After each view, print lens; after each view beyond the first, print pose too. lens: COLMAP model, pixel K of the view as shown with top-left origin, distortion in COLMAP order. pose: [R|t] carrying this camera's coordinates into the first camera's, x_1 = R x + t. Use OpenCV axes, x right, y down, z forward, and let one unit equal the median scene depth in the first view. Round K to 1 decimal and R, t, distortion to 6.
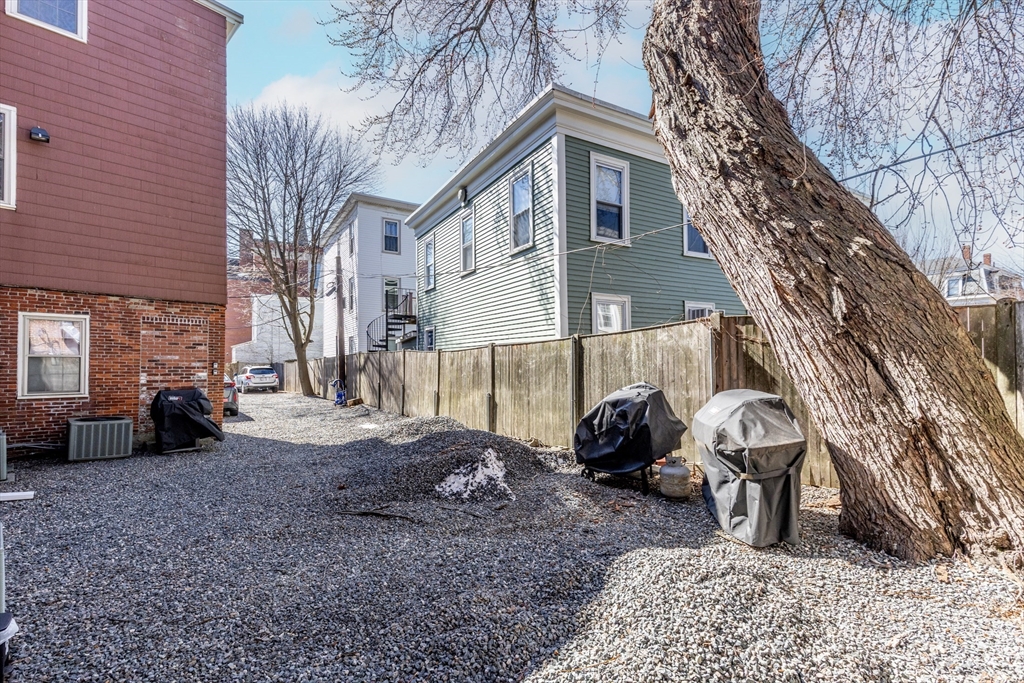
lens RADIAL K [[480.3, 0, 511.8], [0, 480.3, 354.9], [0, 0, 1]] dist [0.001303, -0.000102]
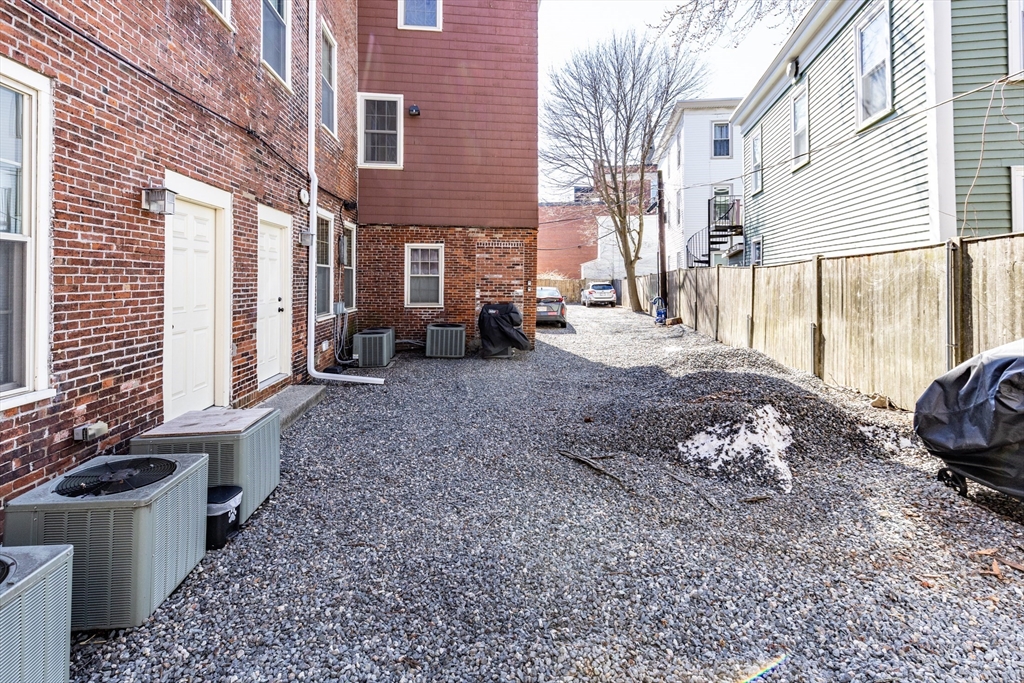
lens RADIAL K [[478.5, 0, 514.7], [0, 478.5, 275.1], [0, 0, 1]] dist [0.000043, -0.000207]
pose [[0.762724, -0.004715, -0.646707, 0.080150], [0.011025, 0.999923, 0.005714, -0.003628], [0.646630, -0.011488, 0.762717, 0.138015]]
